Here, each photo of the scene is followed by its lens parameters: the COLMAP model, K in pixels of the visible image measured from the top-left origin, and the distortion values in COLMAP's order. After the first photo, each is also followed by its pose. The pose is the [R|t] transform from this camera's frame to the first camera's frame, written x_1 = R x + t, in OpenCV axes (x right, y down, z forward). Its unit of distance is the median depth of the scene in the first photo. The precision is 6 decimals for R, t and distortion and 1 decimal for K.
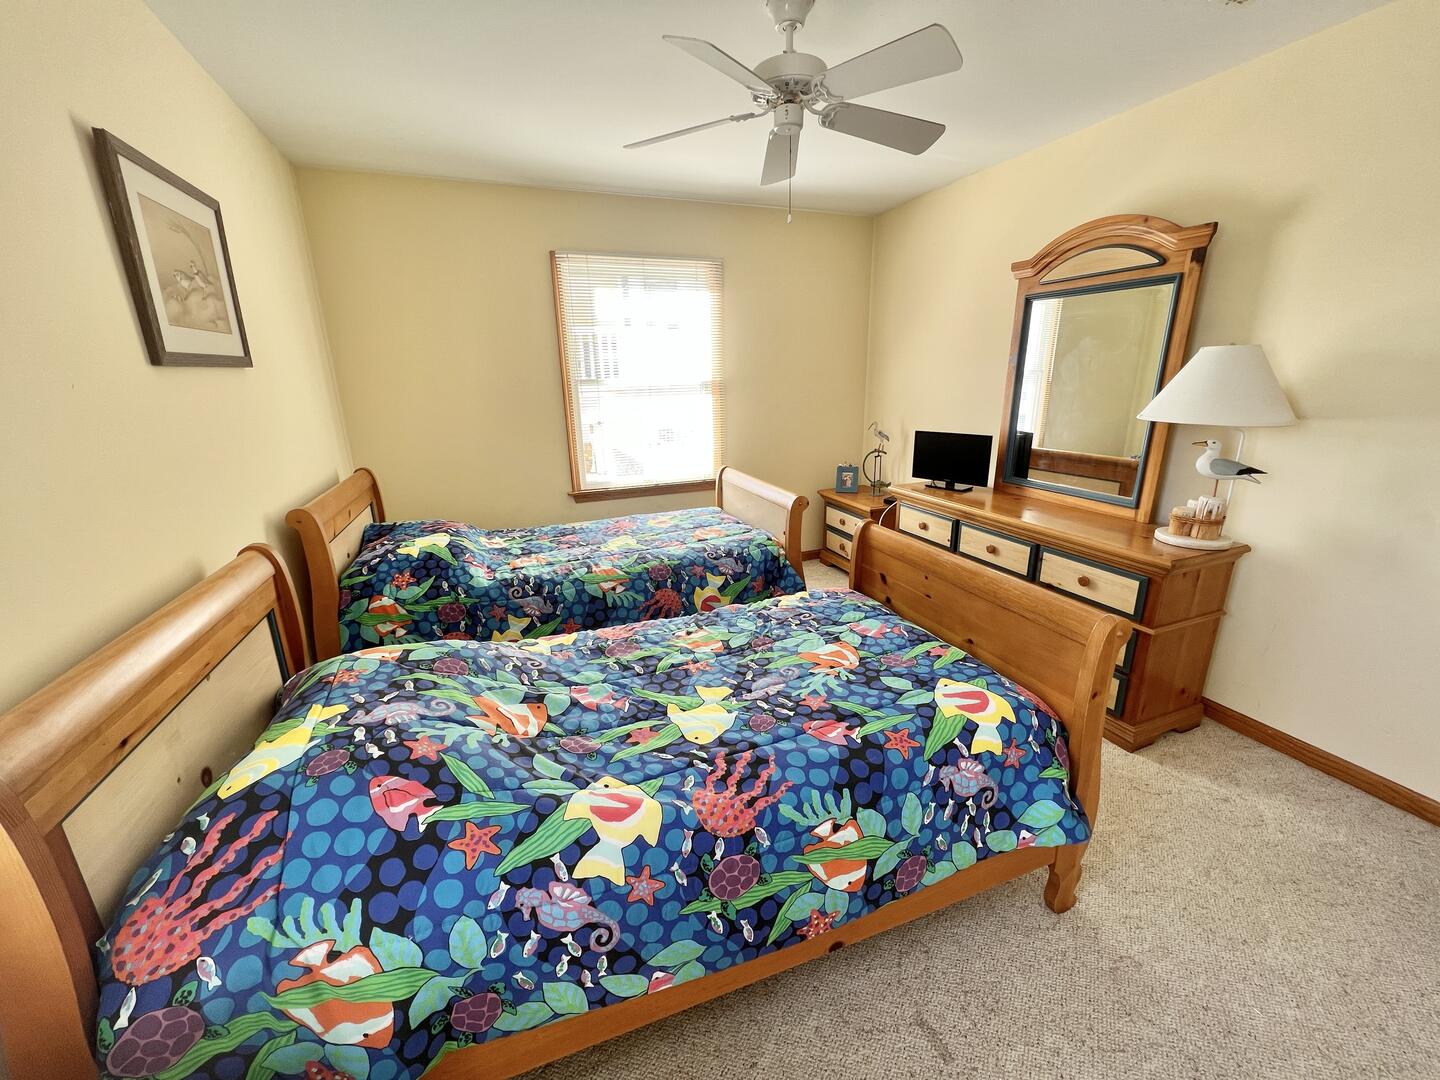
lens RADIAL K [[568.8, 0, 719.1], [0, 568.8, 534.2], [0, 0, 1]] dist [-0.002769, 0.000284]
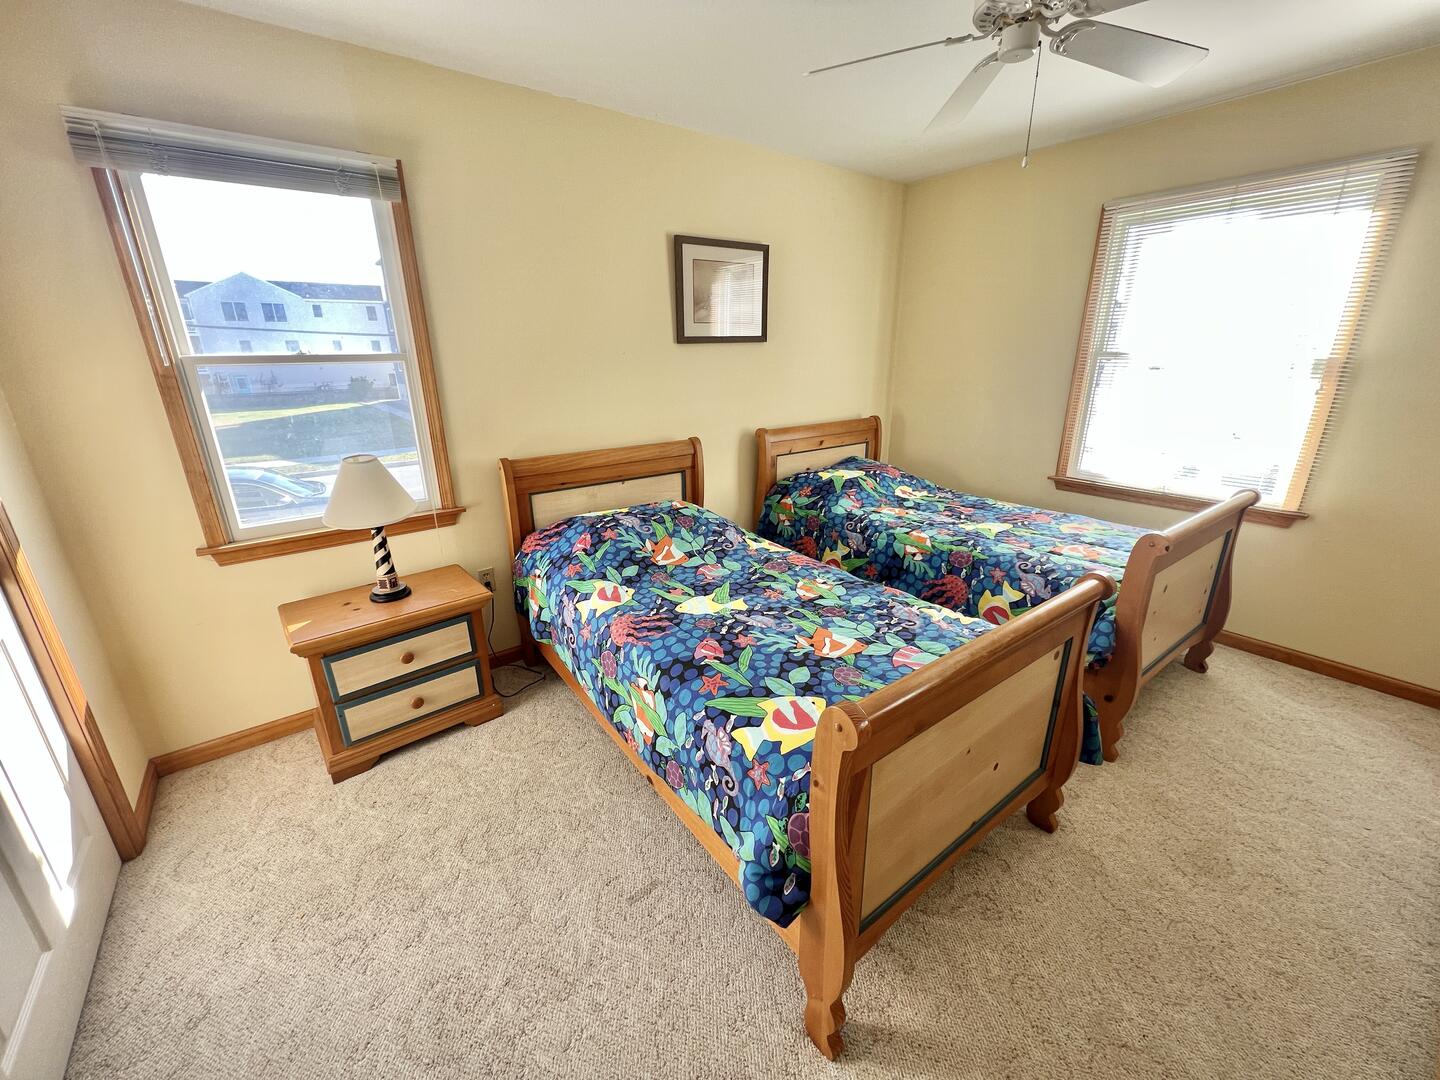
lens RADIAL K [[568.8, 0, 719.3], [0, 568.8, 537.0], [0, 0, 1]] dist [-0.002769, 0.000284]
pose [[0.275586, 0.319833, -0.906510, 0.916395], [-0.256740, 0.933260, 0.251219, -0.148902], [0.926357, 0.163505, 0.339307, 0.410481]]
